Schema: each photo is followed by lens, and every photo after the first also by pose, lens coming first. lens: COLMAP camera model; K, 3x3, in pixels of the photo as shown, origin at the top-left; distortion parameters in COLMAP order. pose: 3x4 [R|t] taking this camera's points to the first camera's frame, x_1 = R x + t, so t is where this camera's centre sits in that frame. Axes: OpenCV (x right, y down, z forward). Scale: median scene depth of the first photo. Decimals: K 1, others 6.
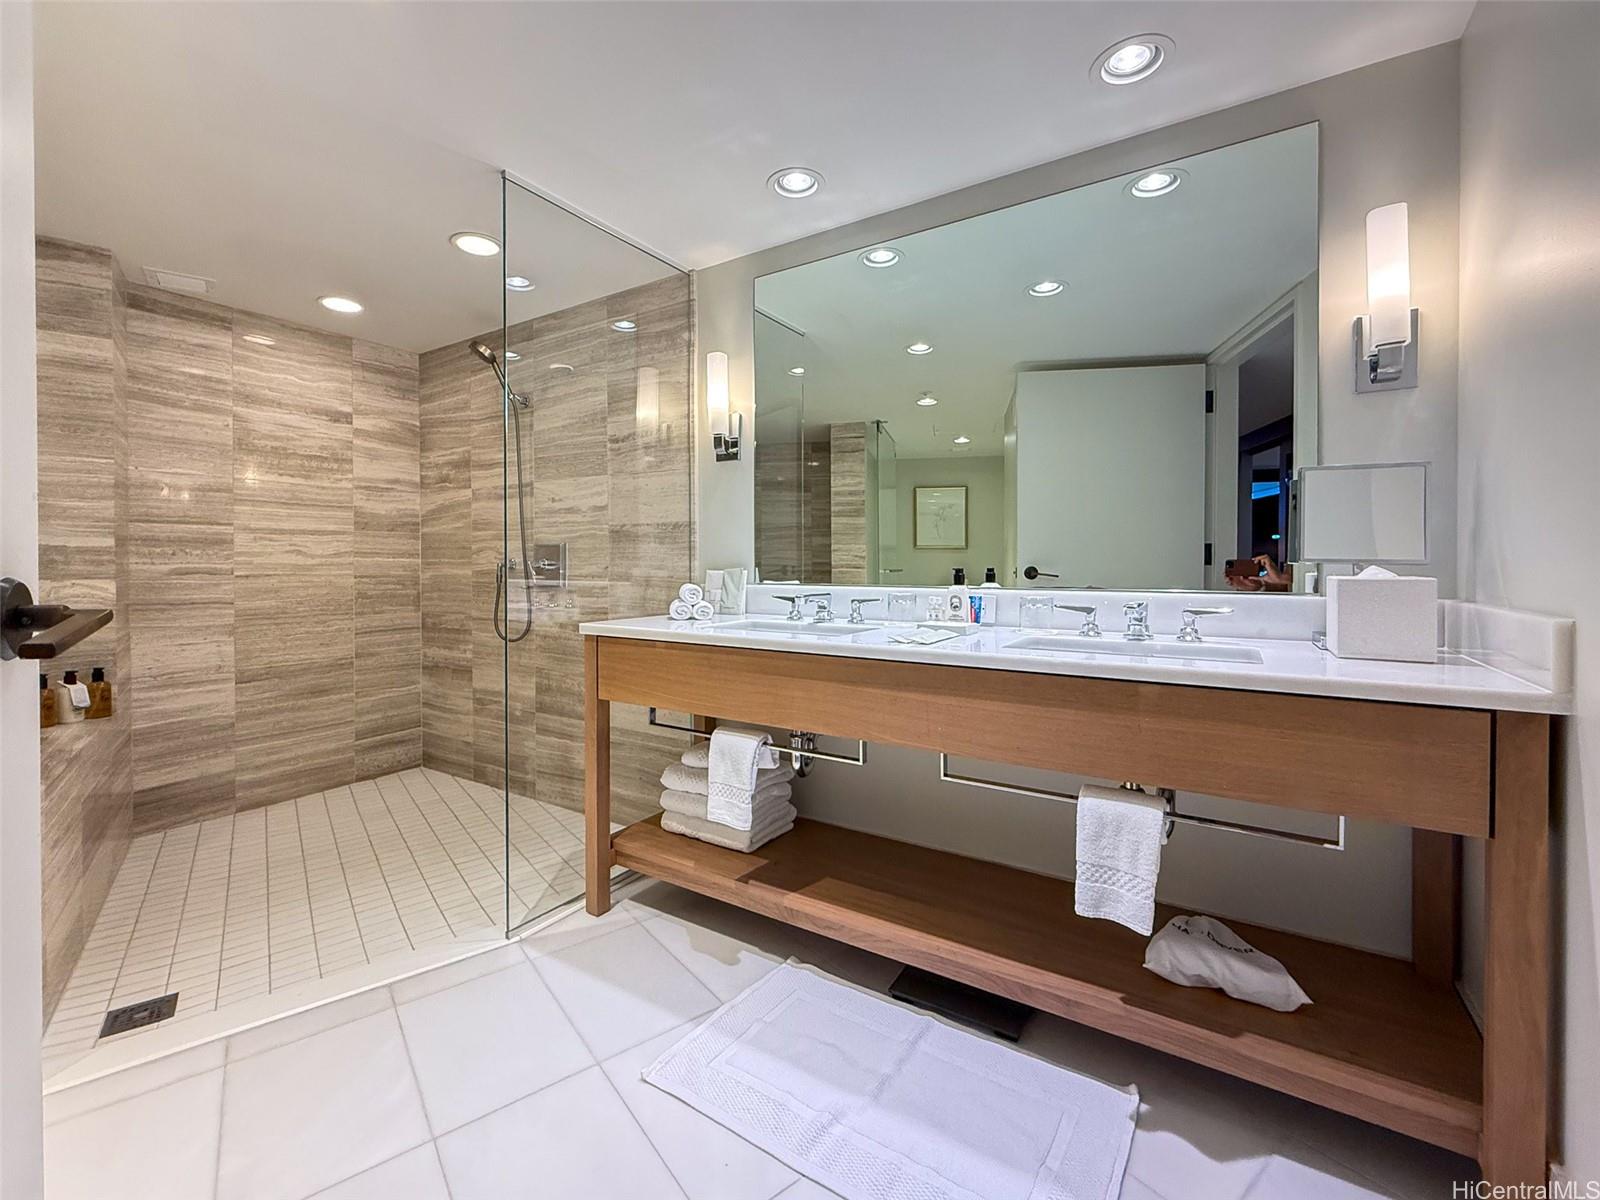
lens RADIAL K [[698.0, 0, 778.4], [0, 698.0, 562.9], [0, 0, 1]] dist [0.003390, 0.000092]
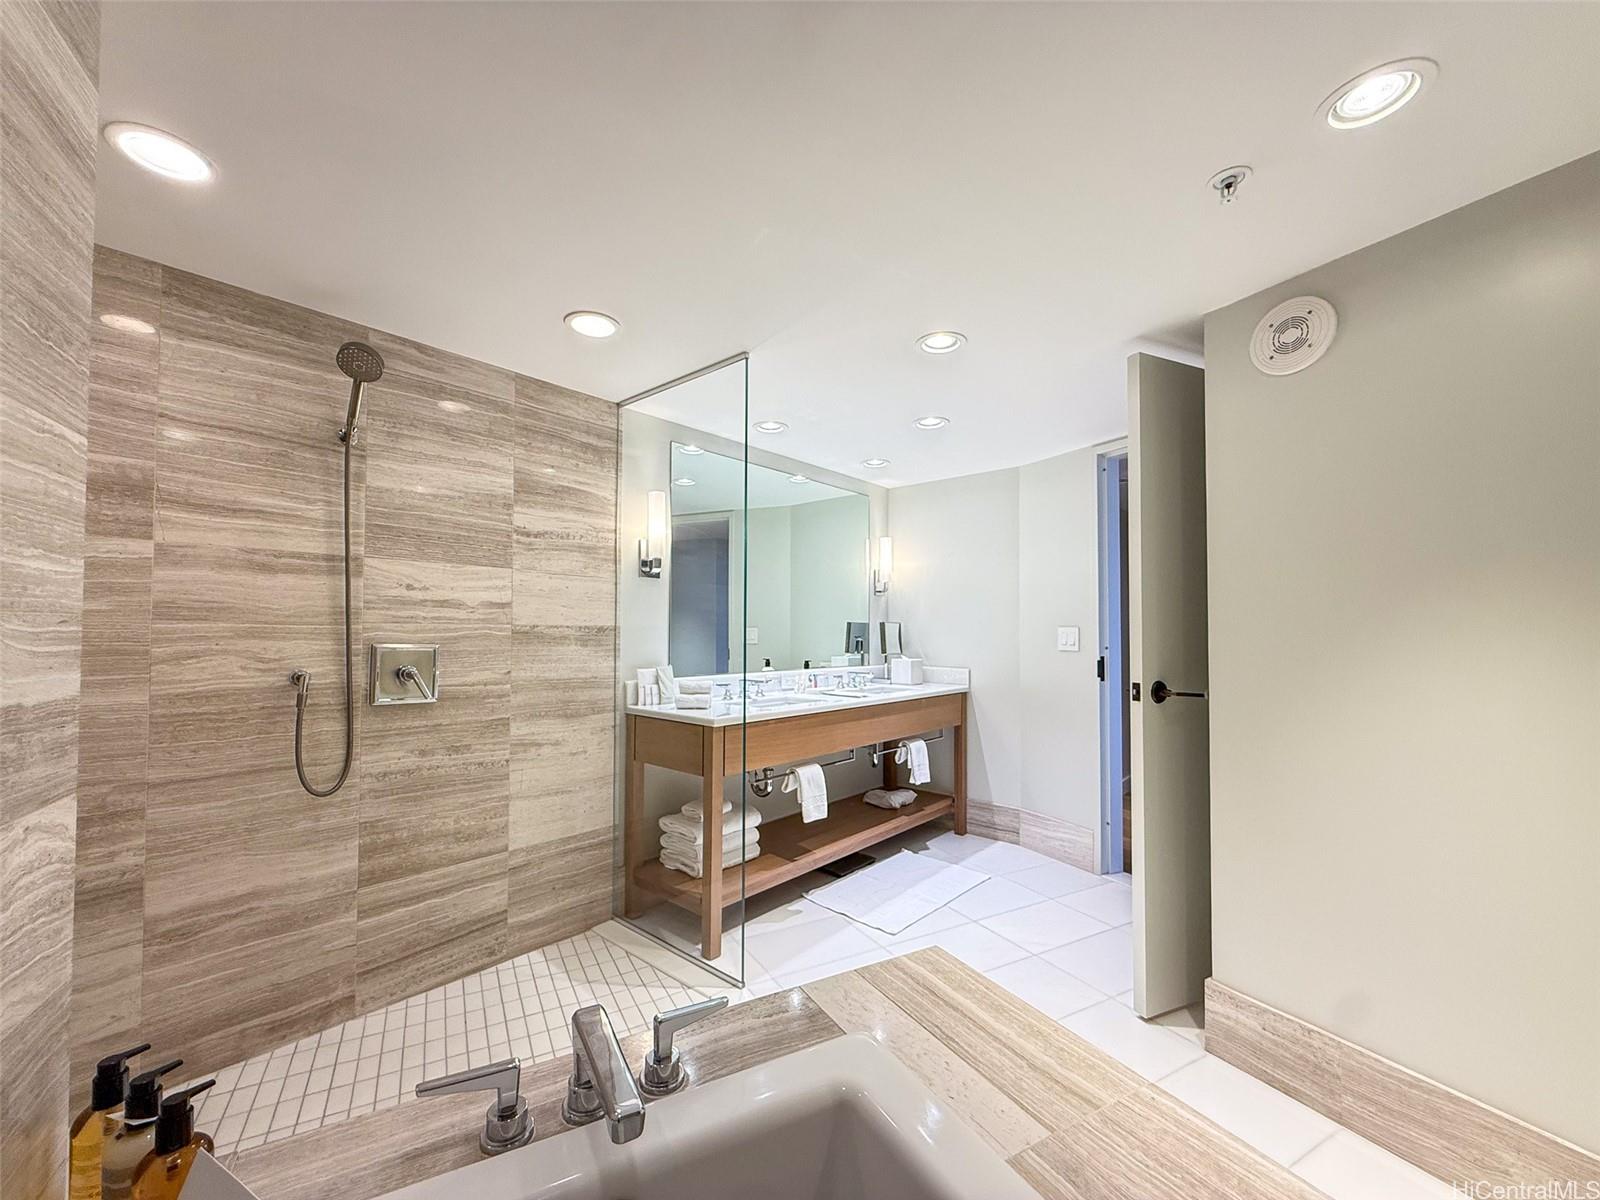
lens RADIAL K [[646.8, 0, 798.3], [0, 646.8, 610.7], [0, 0, 1]] dist [0.001979, -0.000104]
pose [[0.126575, 0.036664, 0.991279, -1.115534], [-0.003248, 0.999327, -0.036547, -0.047043], [-0.991952, 0.001406, 0.126609, 0.578694]]
